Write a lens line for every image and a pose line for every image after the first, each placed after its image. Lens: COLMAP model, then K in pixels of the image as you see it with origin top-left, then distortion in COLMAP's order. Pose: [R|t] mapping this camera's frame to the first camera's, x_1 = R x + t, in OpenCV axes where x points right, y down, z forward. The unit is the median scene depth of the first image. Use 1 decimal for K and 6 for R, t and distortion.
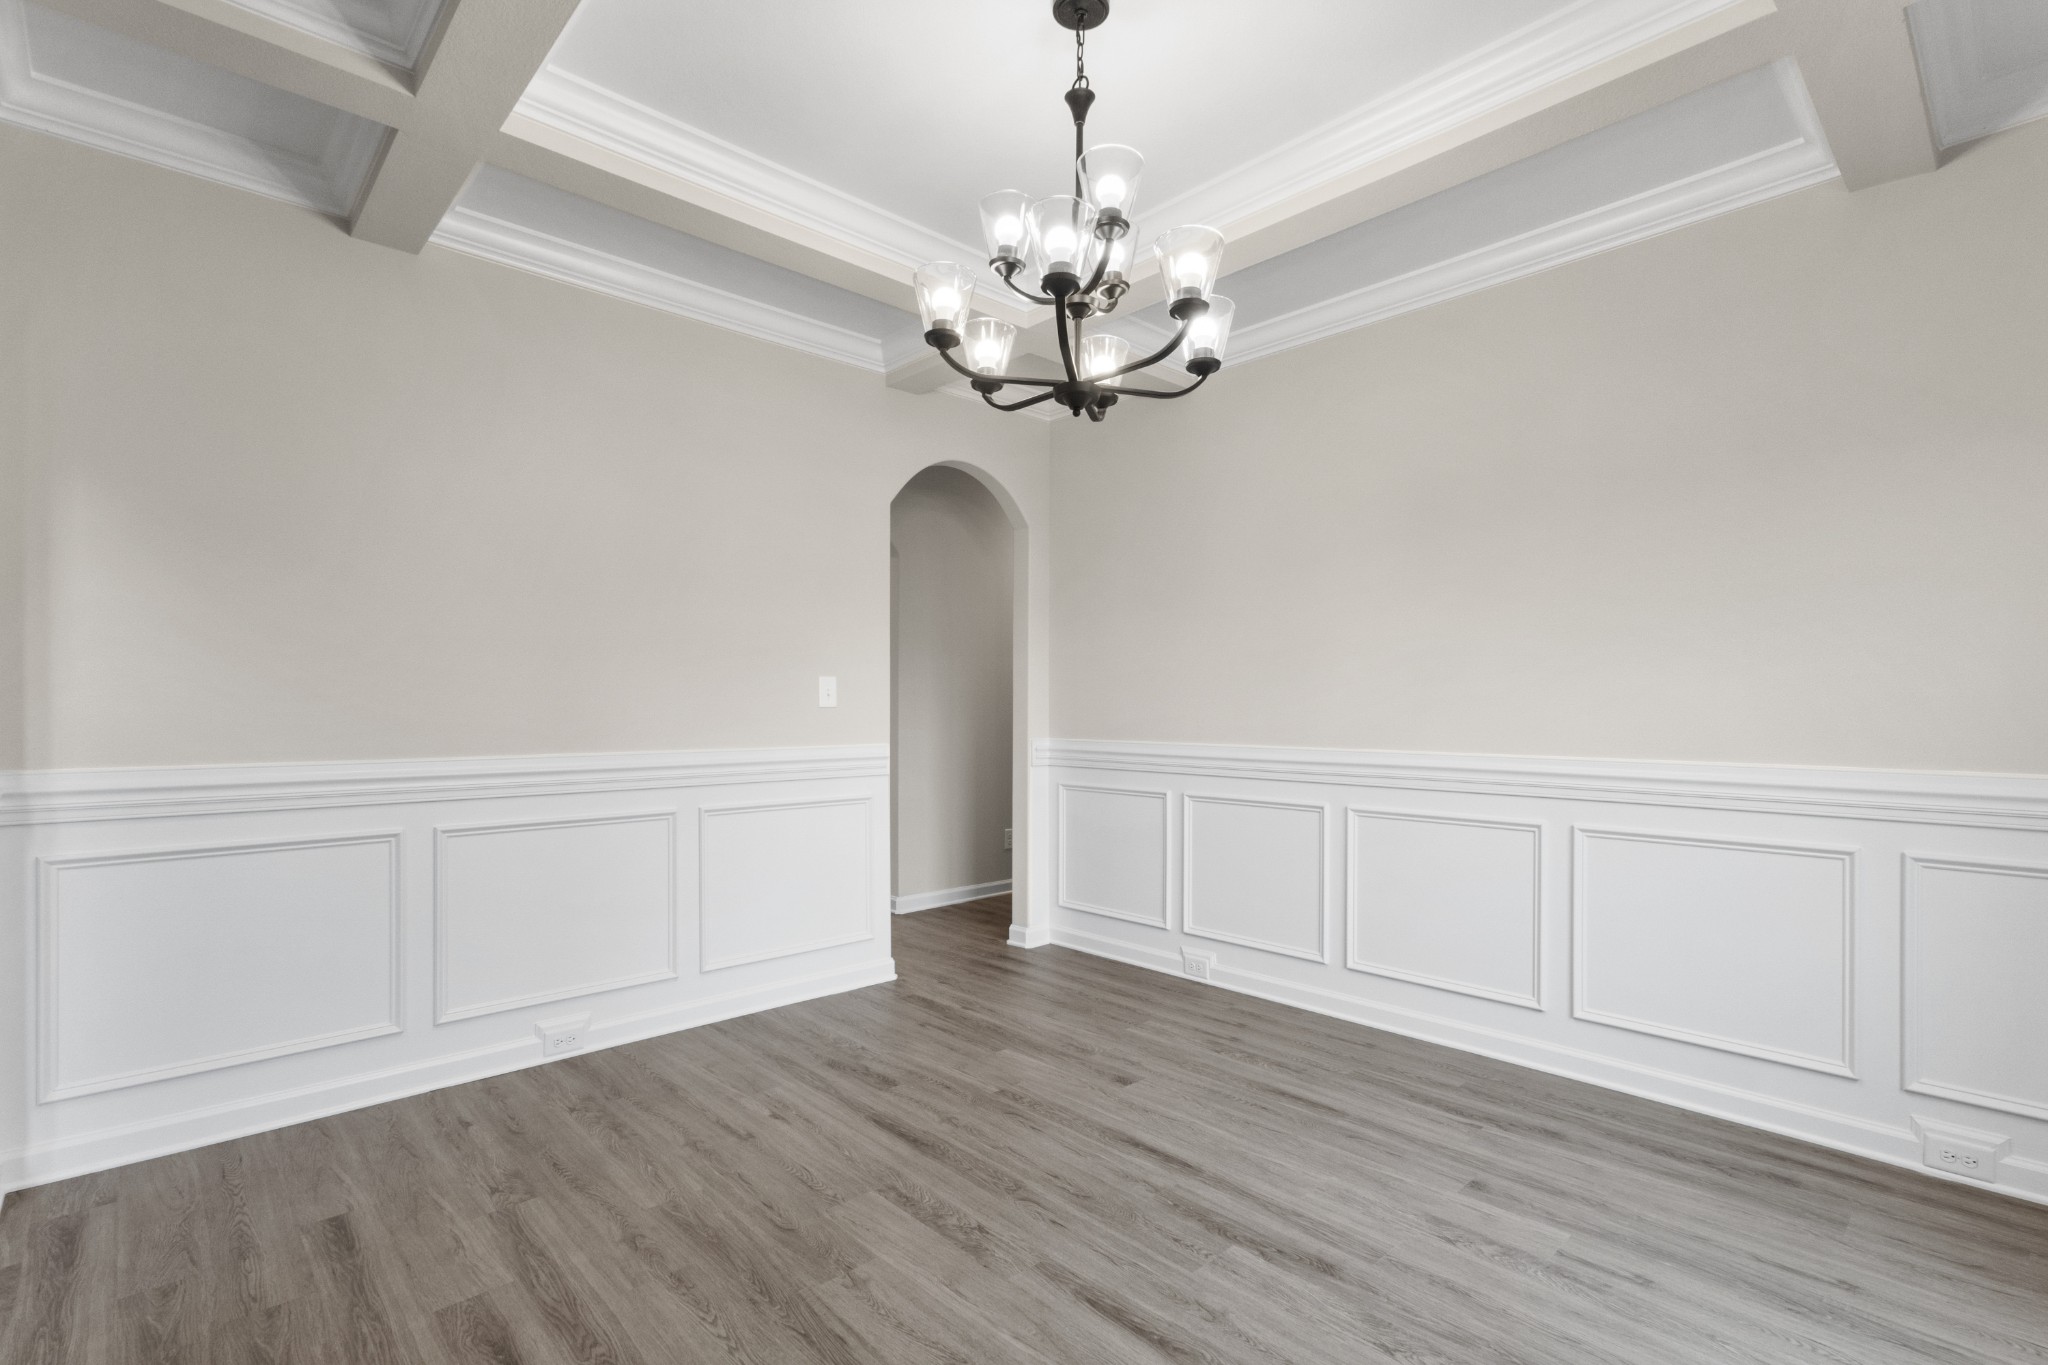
lens RADIAL K [[943.8, 0, 1027.2], [0, 943.8, 670.7], [0, 0, 1]] dist [0.001470, 0.000460]
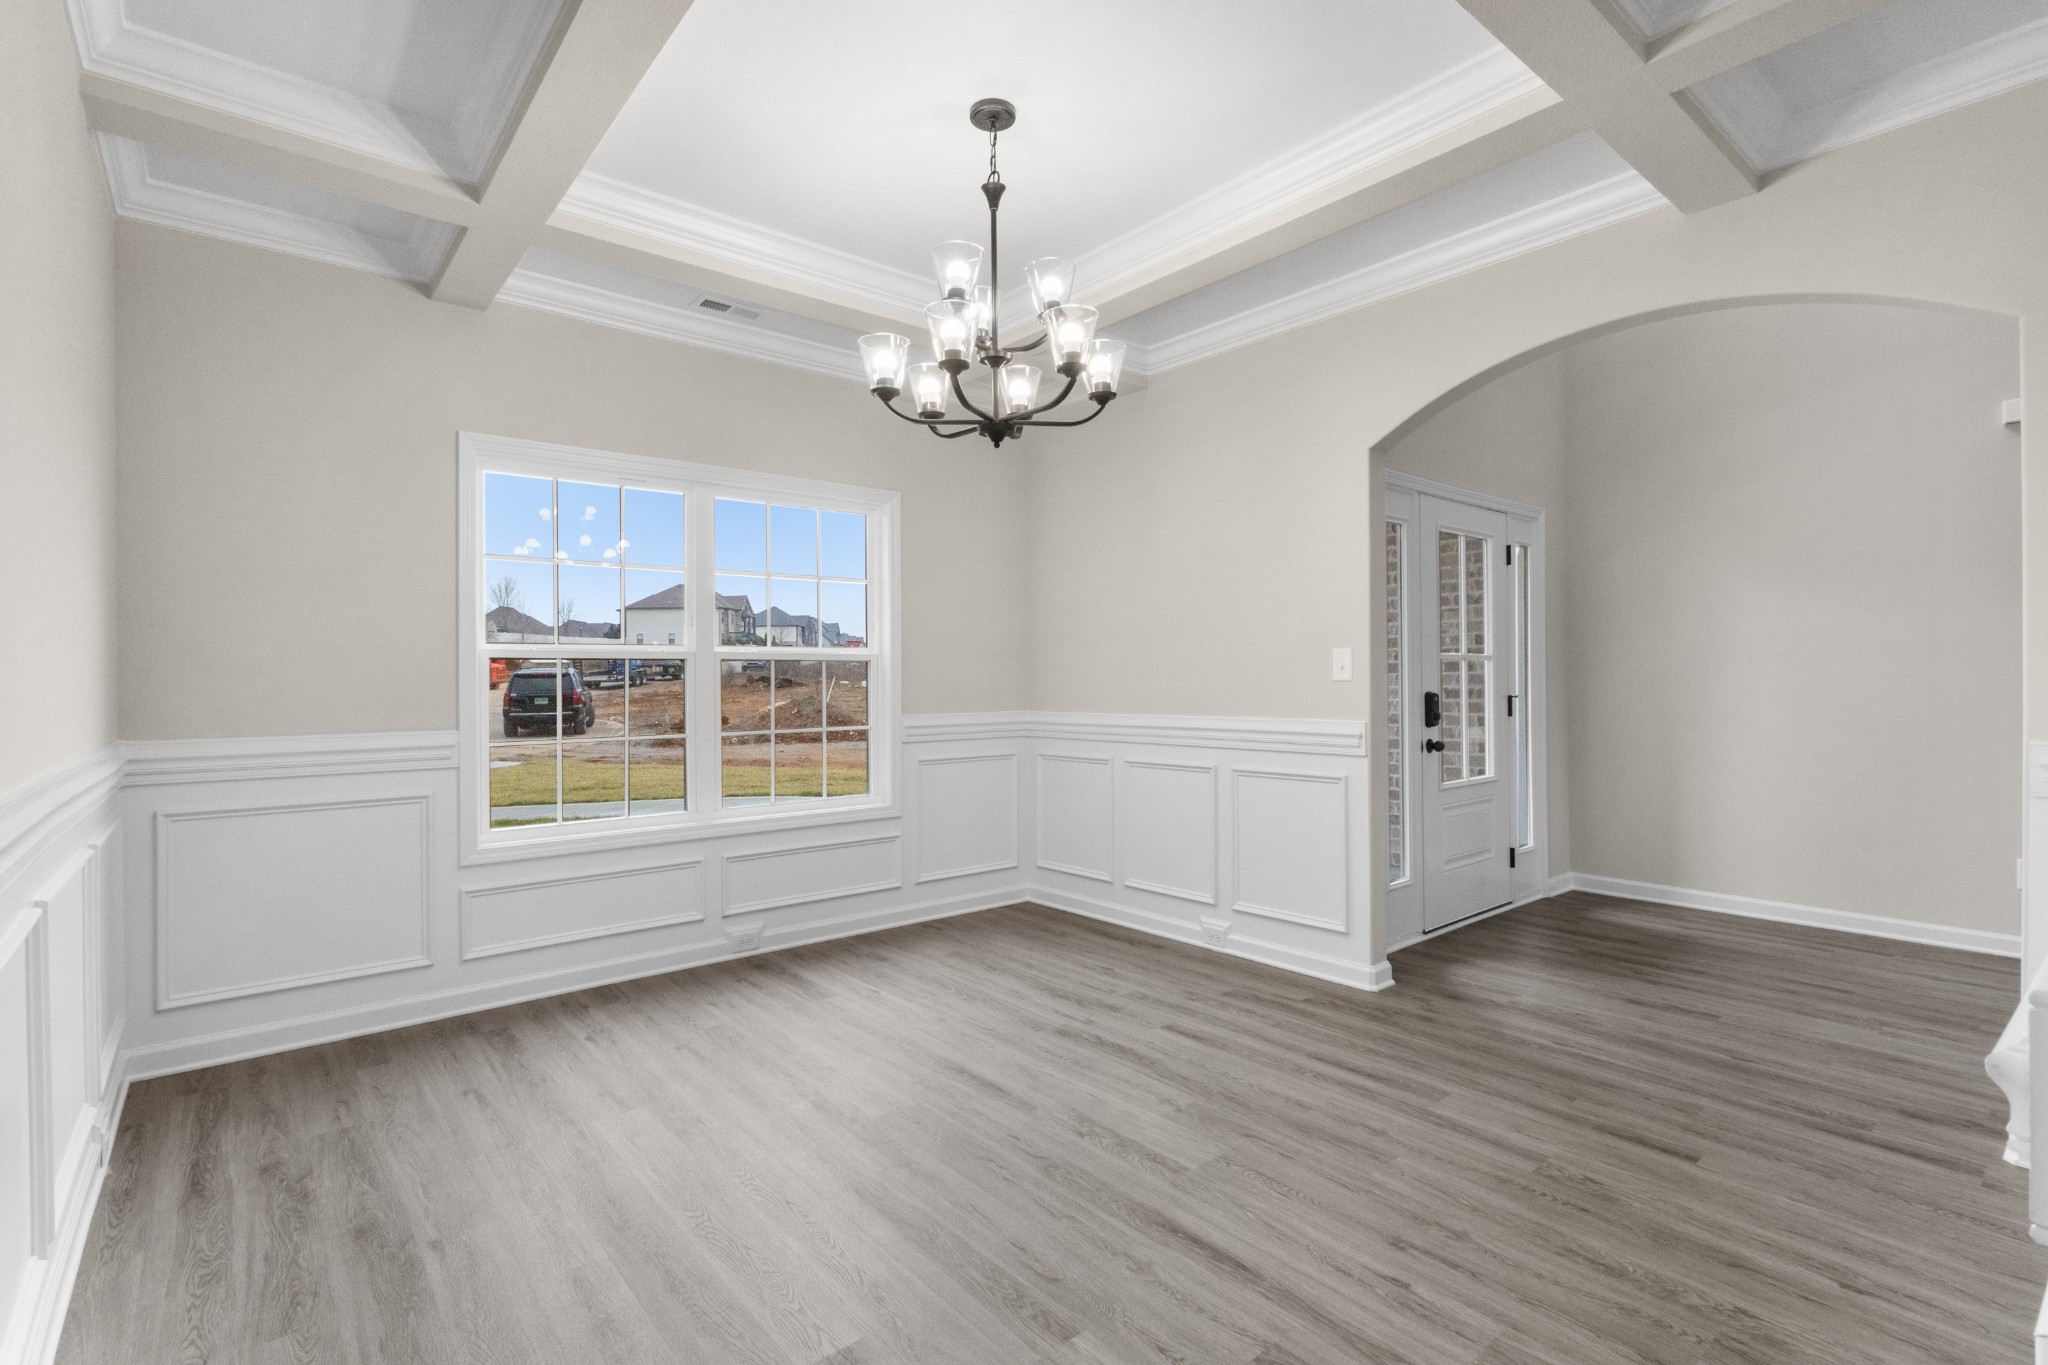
lens RADIAL K [[966.6, 0, 1018.3], [0, 966.6, 689.3], [0, 0, 1]] dist [0.000056, -0.000056]
pose [[-0.998003, 0.007642, 0.062698, -0.045530], [0.006049, 0.999655, -0.025569, 0.069718], [-0.062872, -0.025139, -0.997705, 1.955607]]
